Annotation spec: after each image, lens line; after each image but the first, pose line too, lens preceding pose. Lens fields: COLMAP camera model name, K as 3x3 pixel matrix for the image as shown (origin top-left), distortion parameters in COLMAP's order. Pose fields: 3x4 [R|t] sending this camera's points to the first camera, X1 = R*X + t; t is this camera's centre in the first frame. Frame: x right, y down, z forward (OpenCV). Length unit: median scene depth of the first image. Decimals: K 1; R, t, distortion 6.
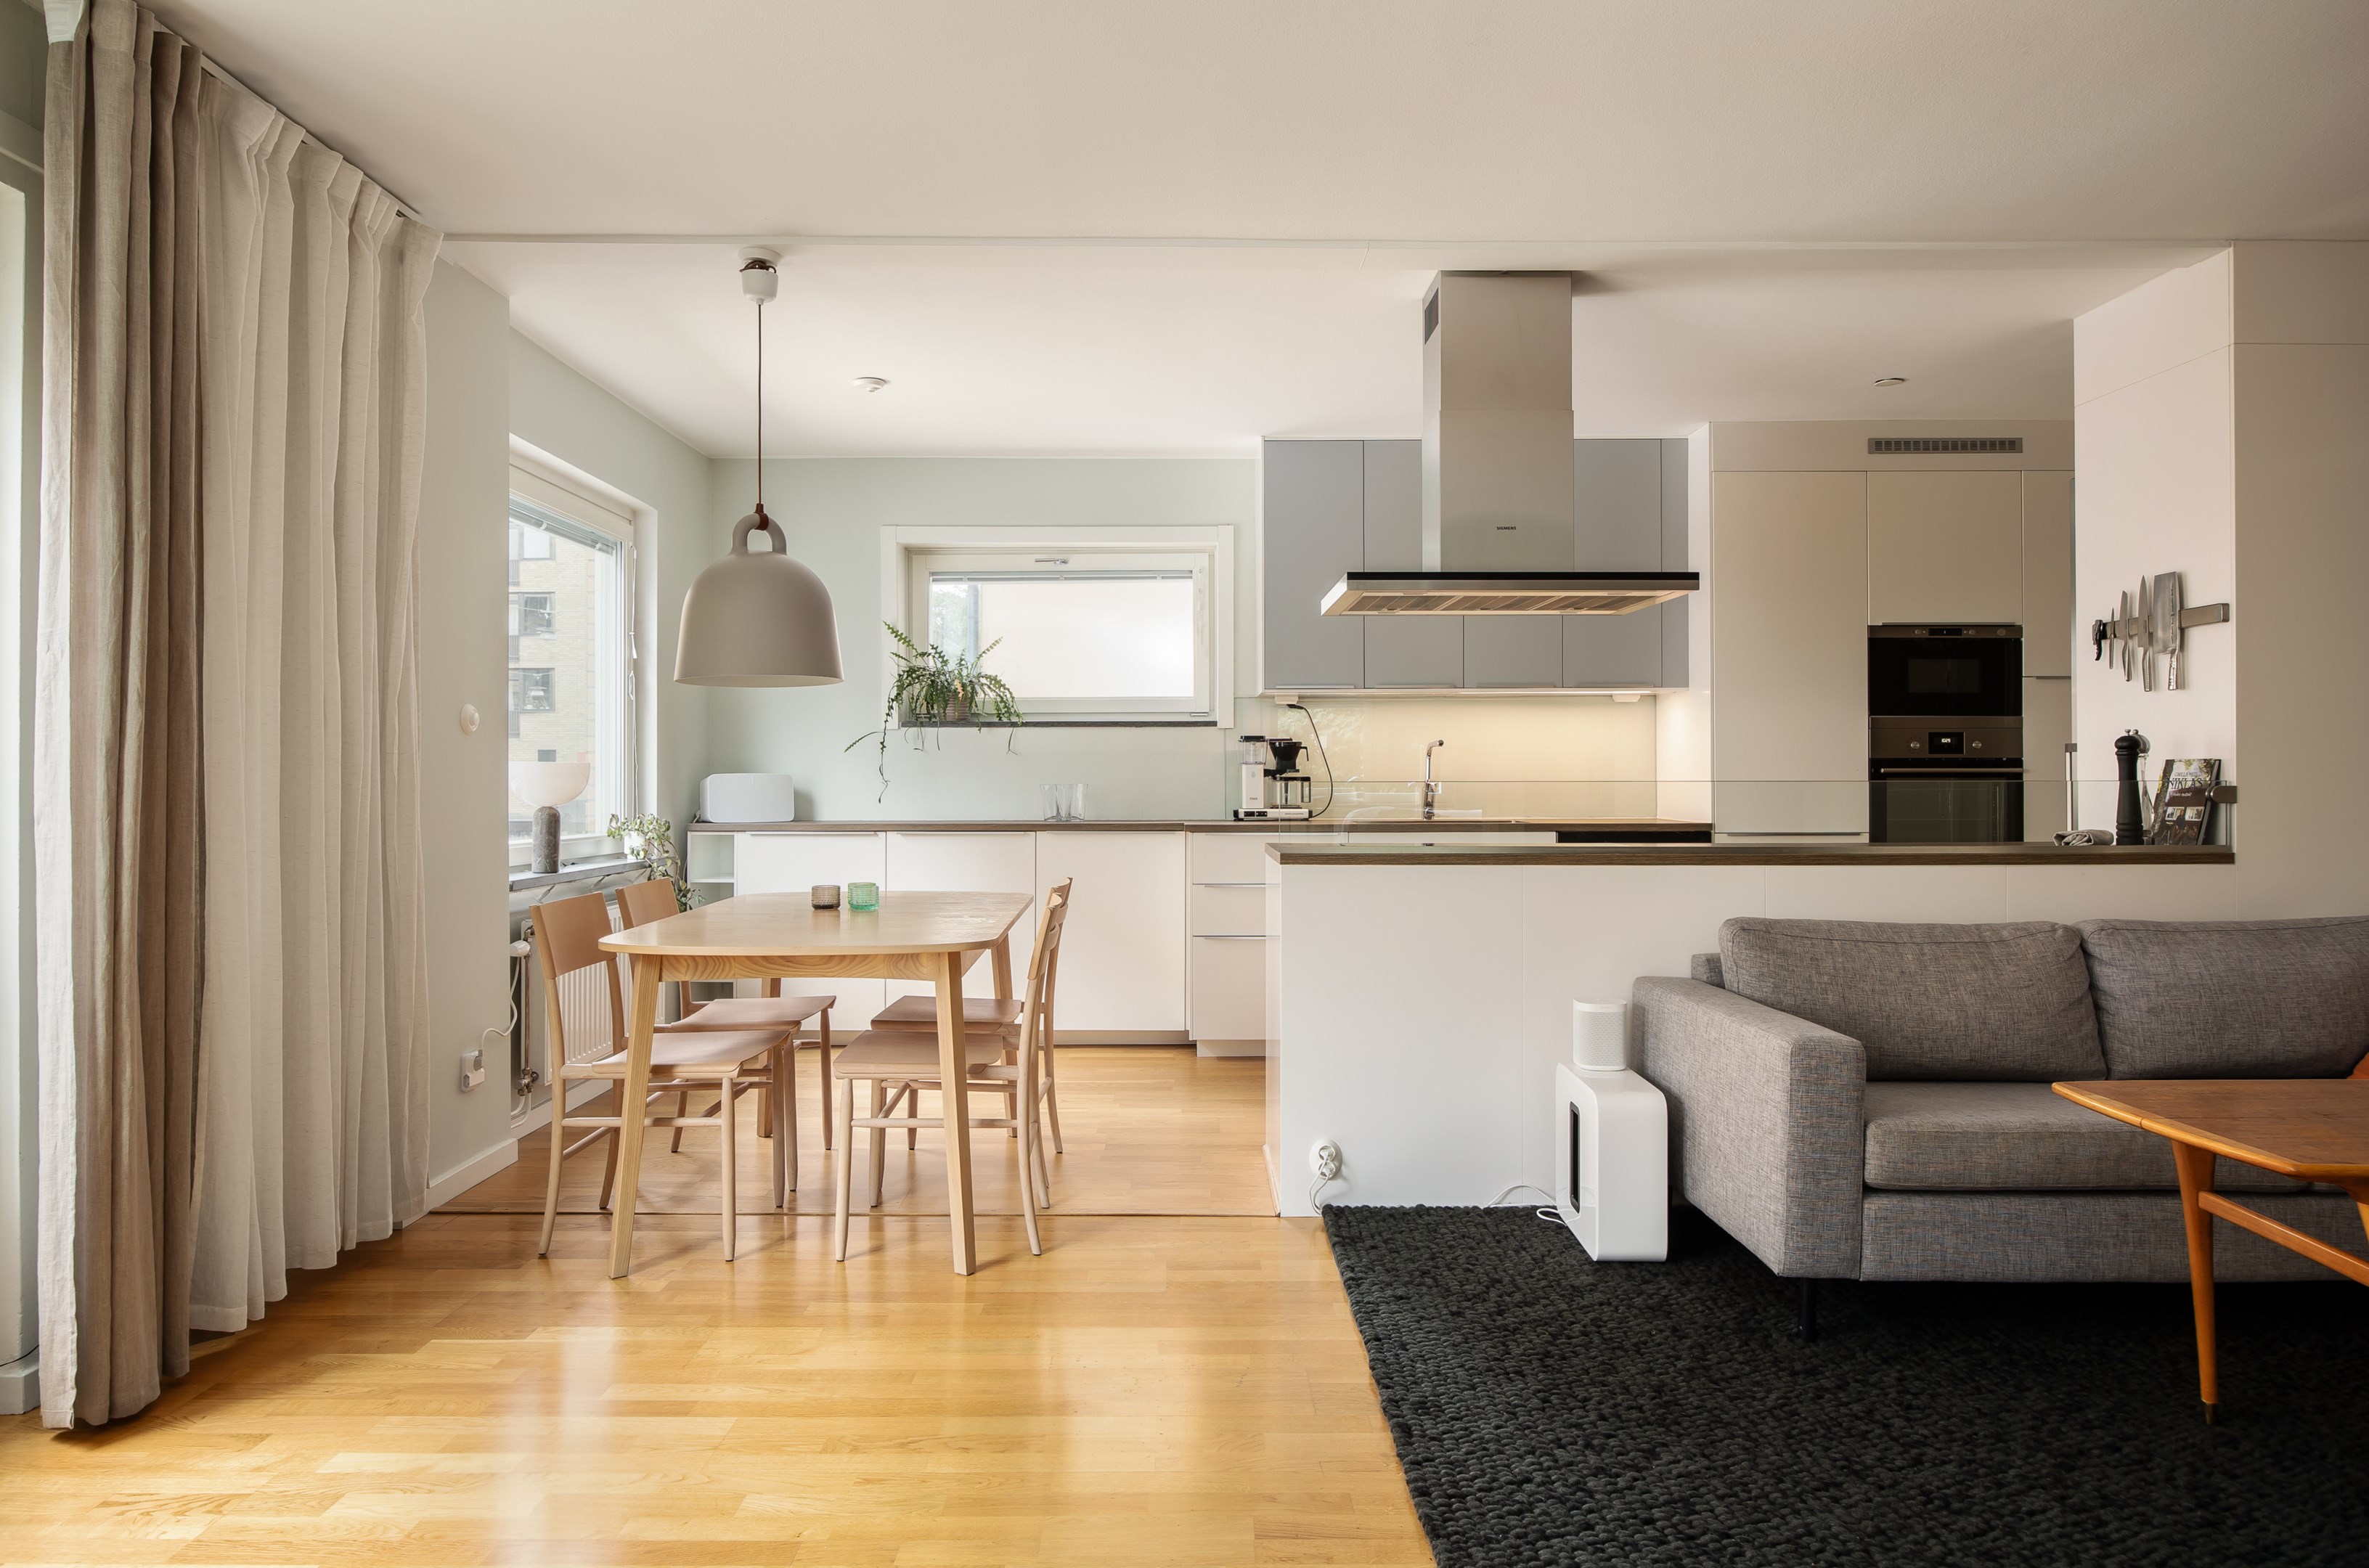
lens RADIAL K [[1426.5, 0, 1179.2], [0, 1426.5, 765.2], [0, 0, 1]] dist [0.003690, 0.004741]
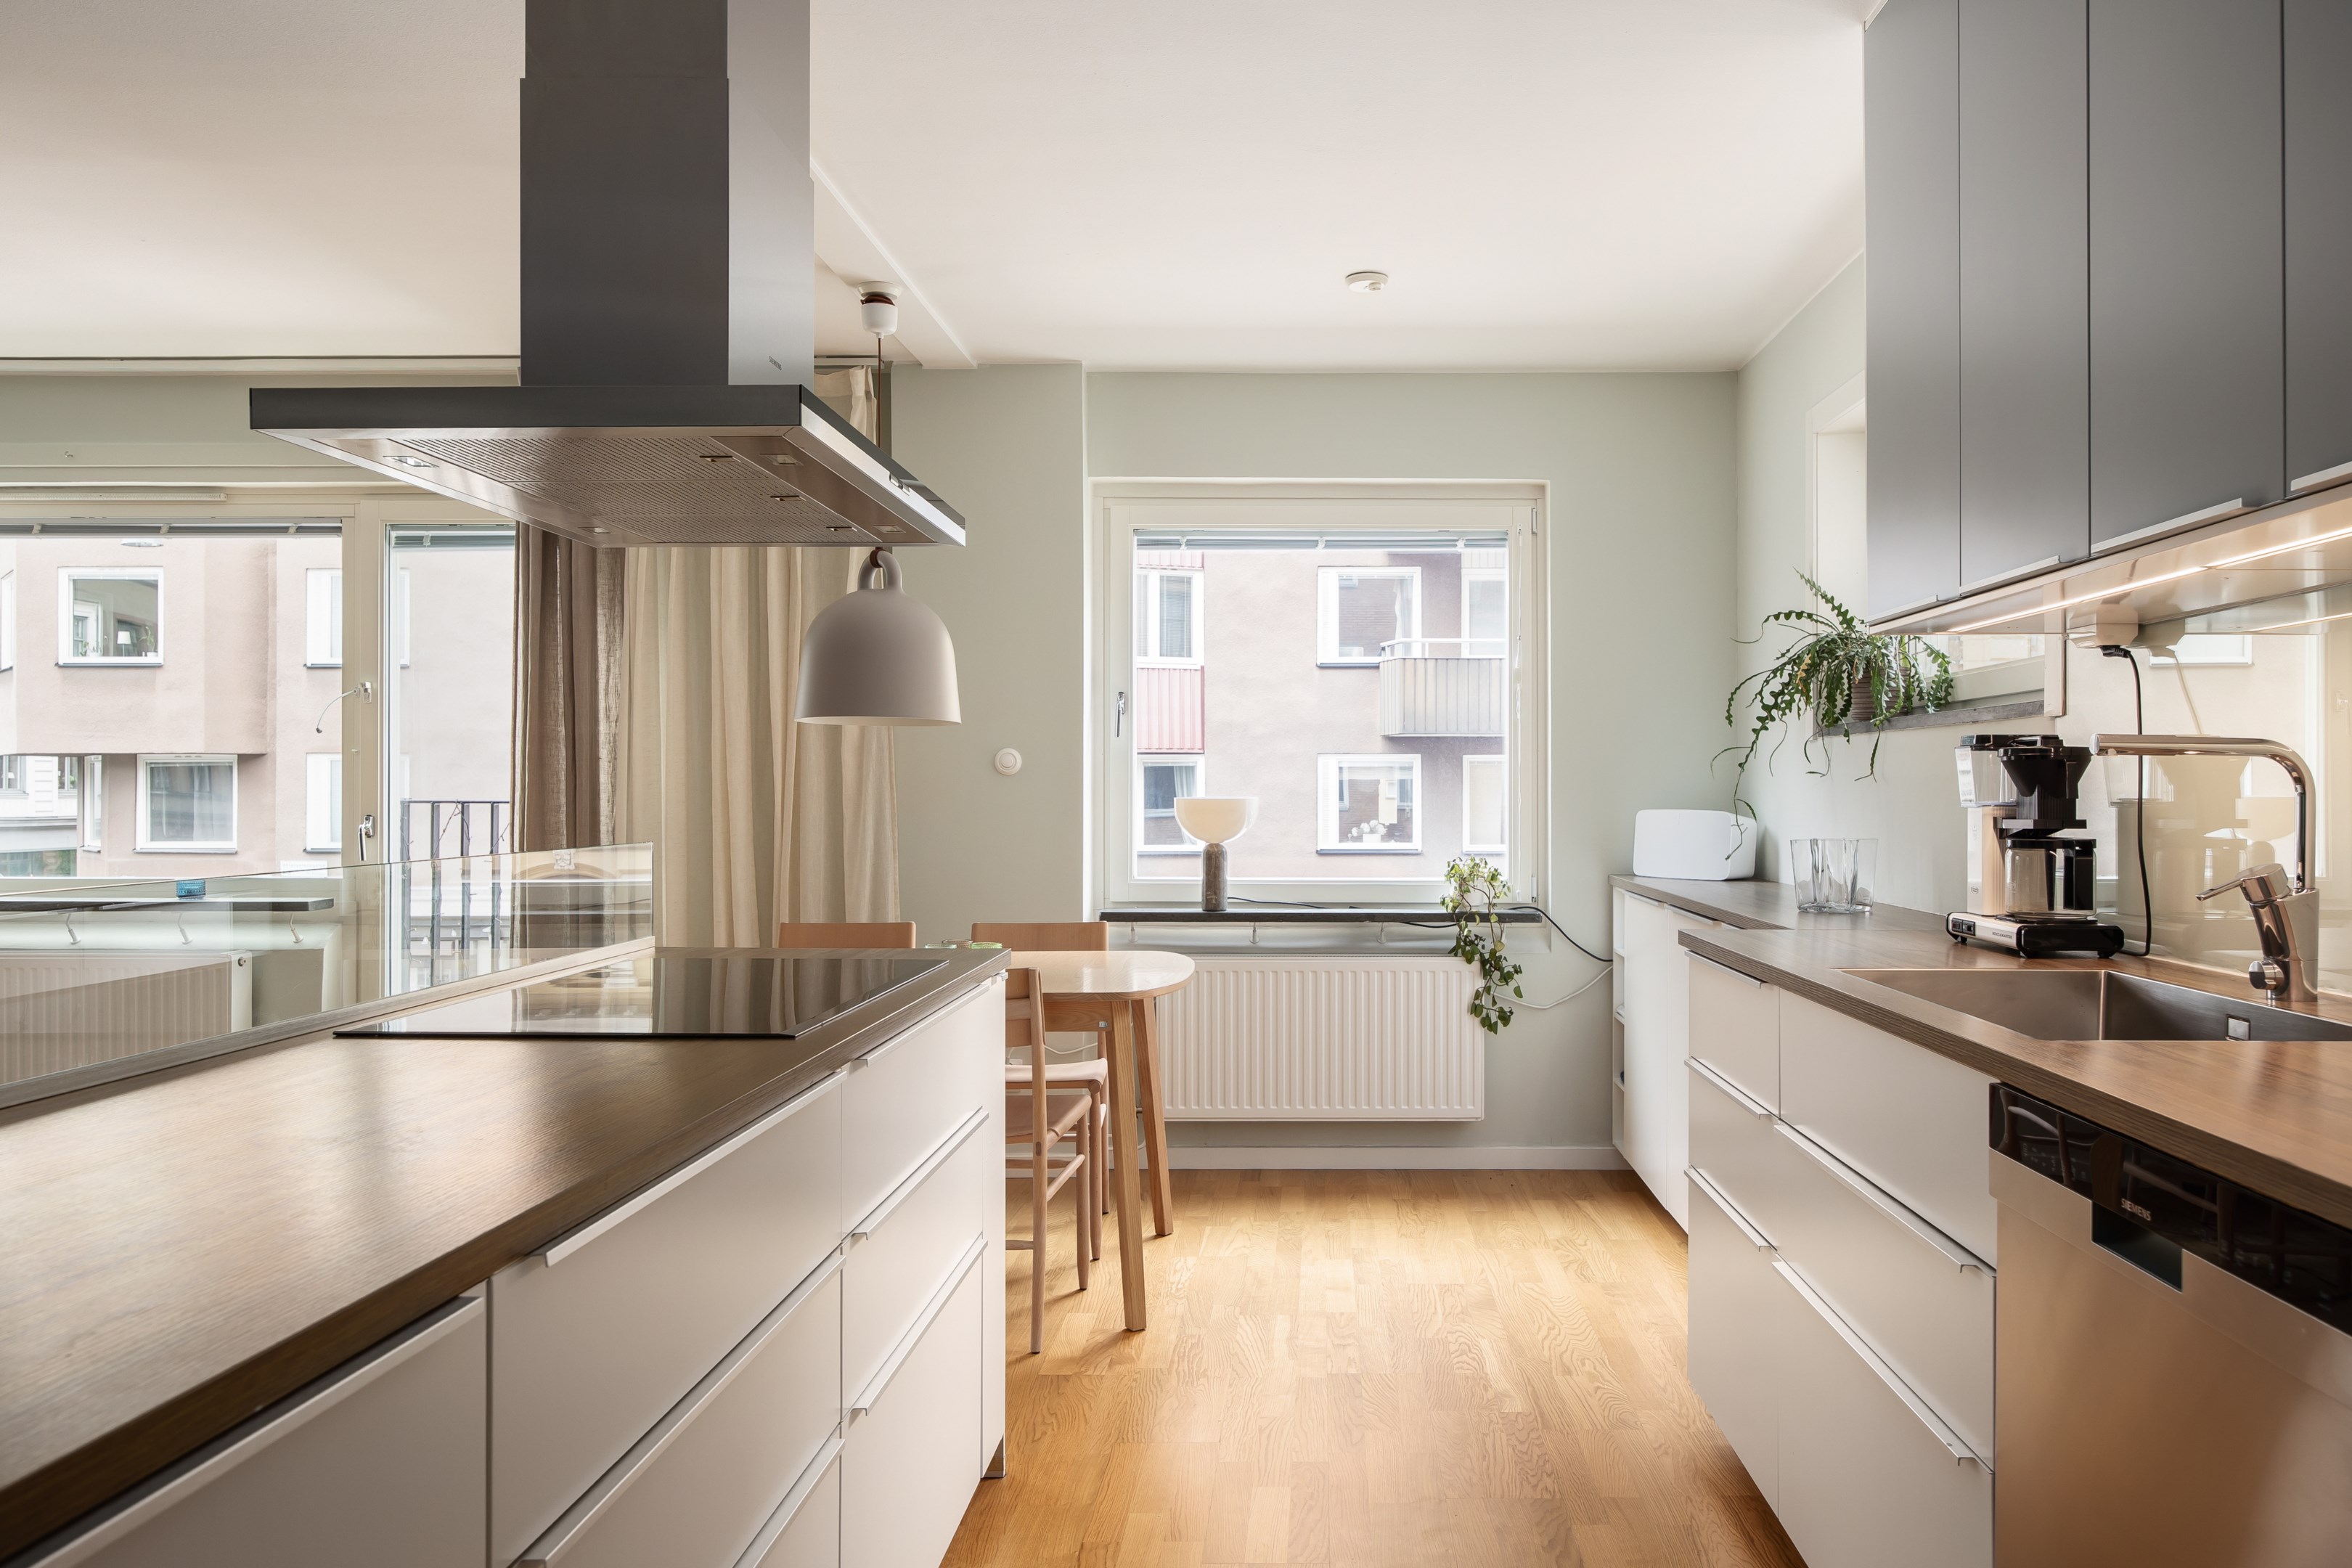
lens RADIAL K [[1665.8, 0, 1226.5], [0, 1665.8, 781.2], [0, 0, 1]] dist [0.046656, -0.000893]
pose [[-0.028535, -0.003121, -0.999588, 0.751216], [0.007077, 0.999969, -0.003324, -0.010944], [0.999568, -0.007169, -0.028512, 1.114328]]
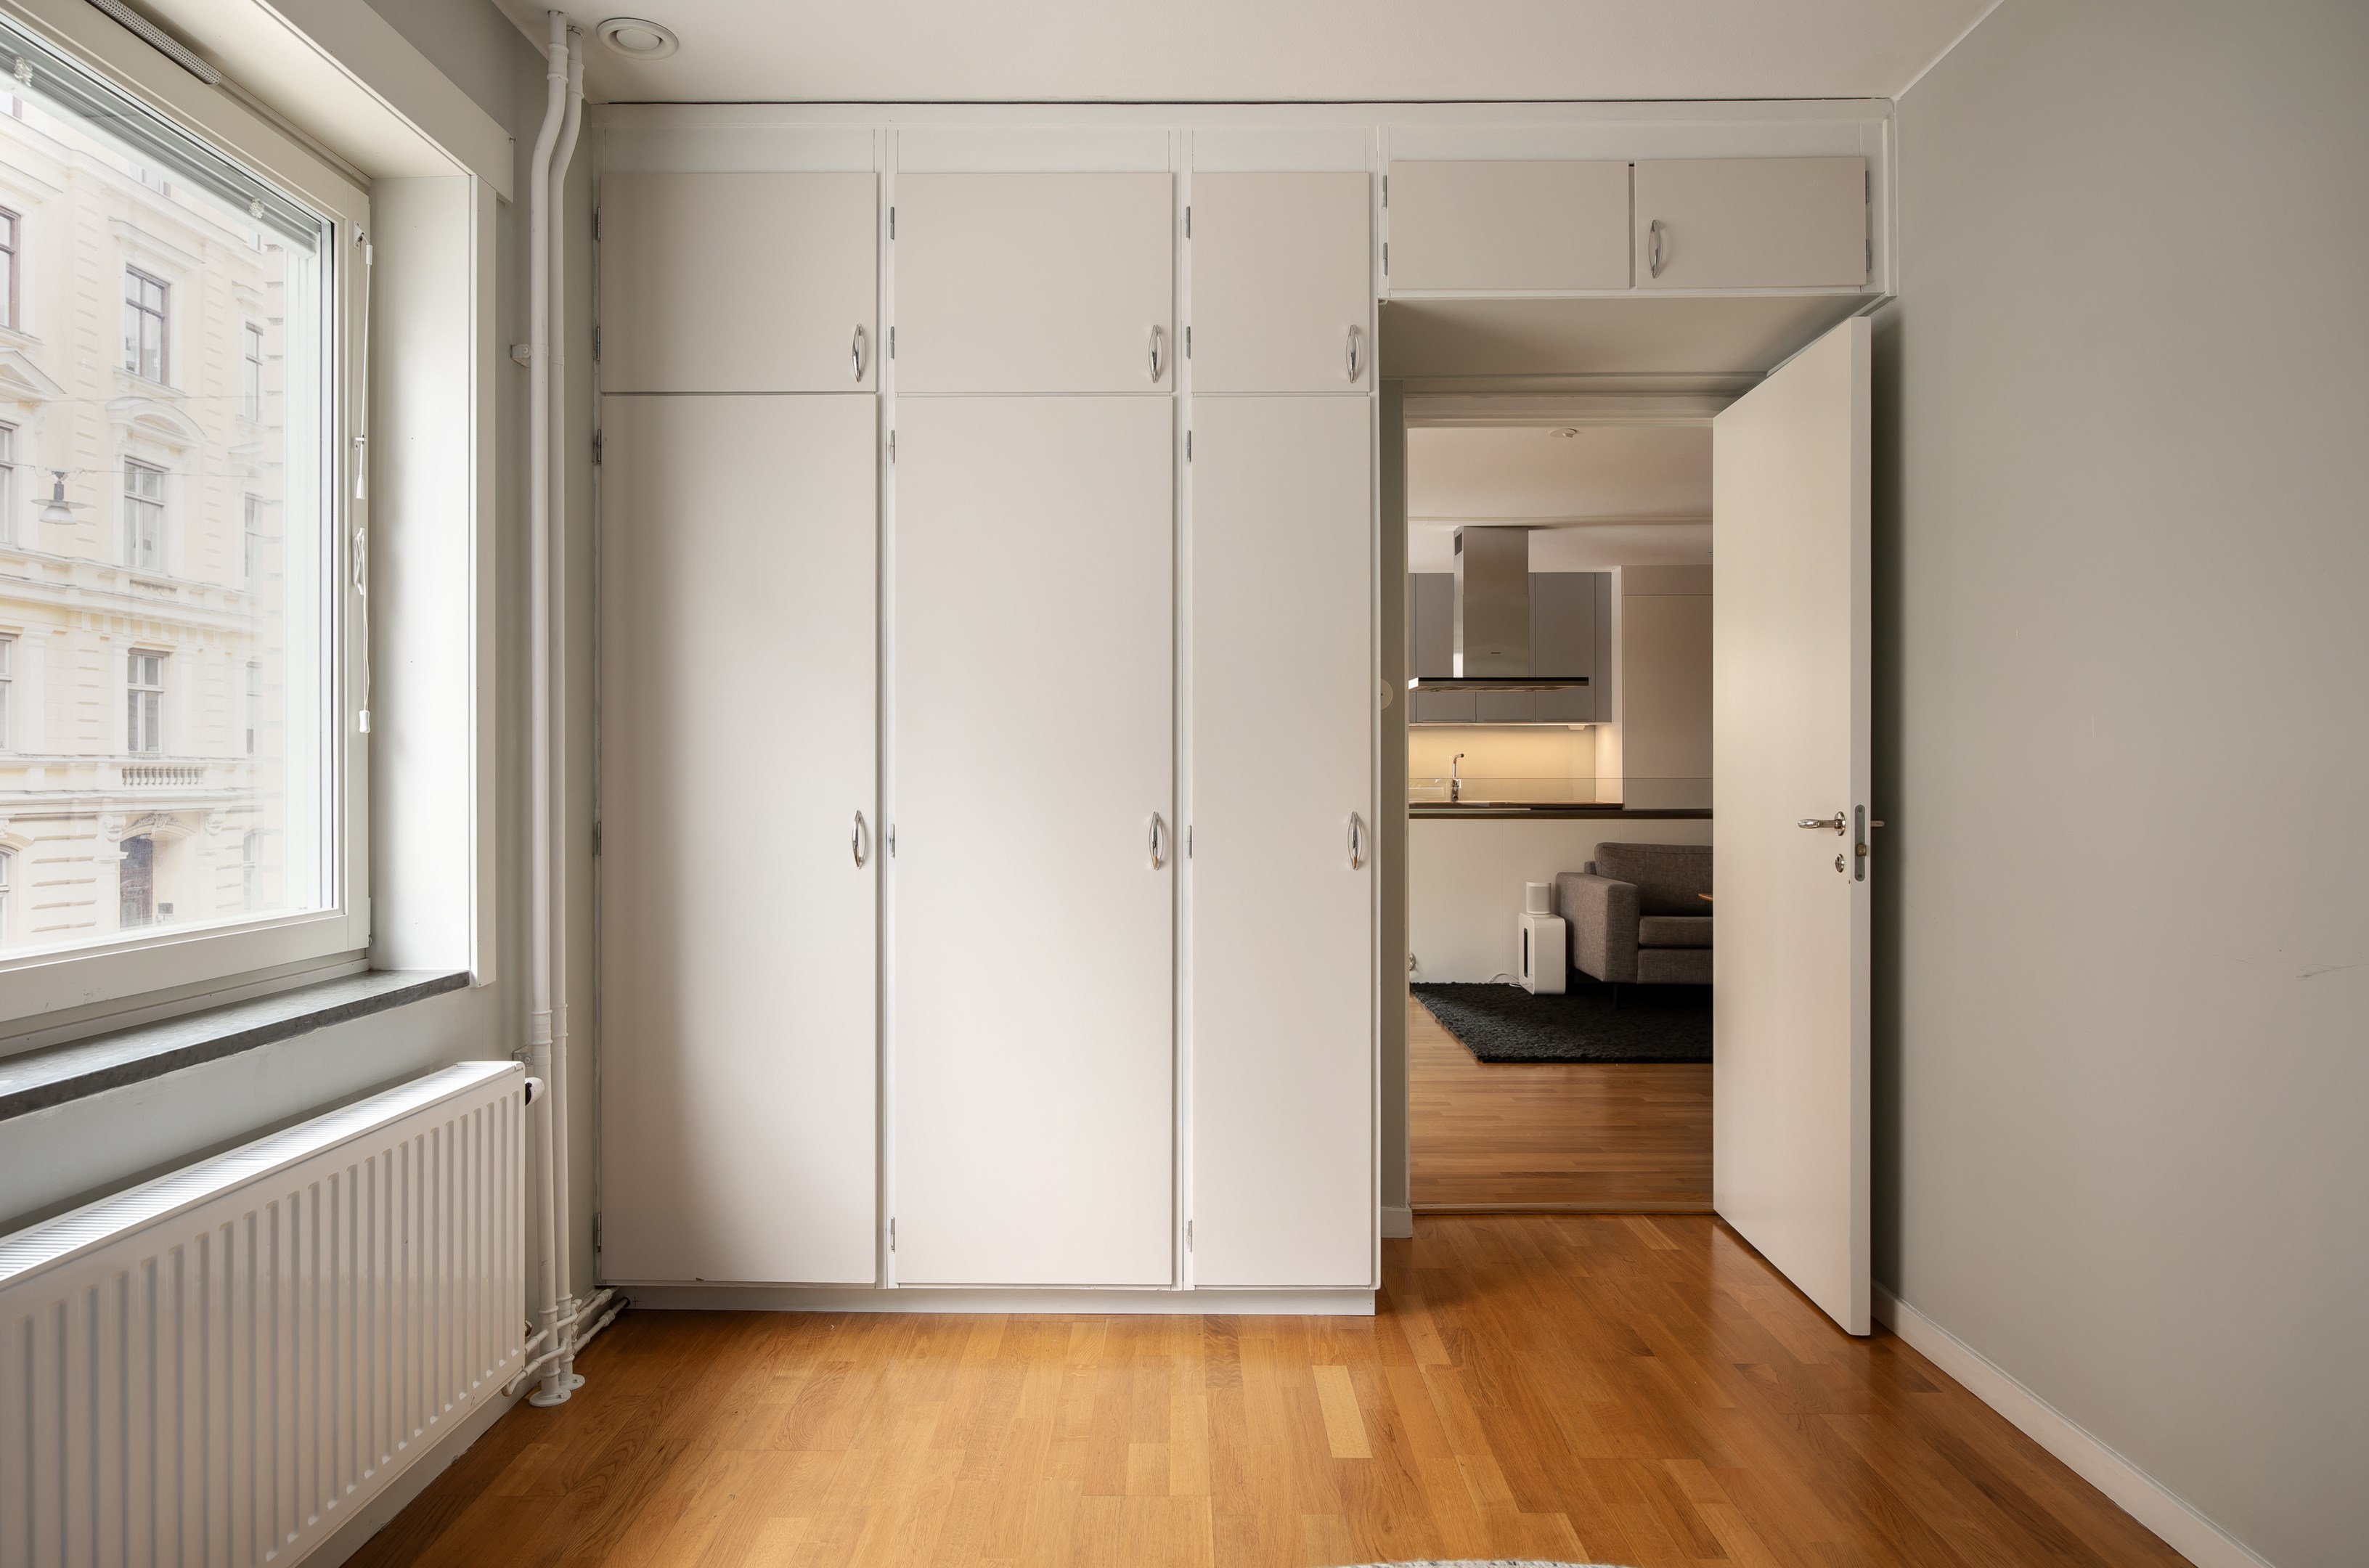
lens RADIAL K [[1468.2, 0, 1174.0], [0, 1468.2, 761.8], [0, 0, 1]] dist [-0.023513, -0.000421]
pose [[0.999938, -0.000220, -0.011178, -0.184541], [0.000205, 0.999999, -0.001293, -0.009004], [0.011178, 0.001291, 0.999937, -0.980666]]
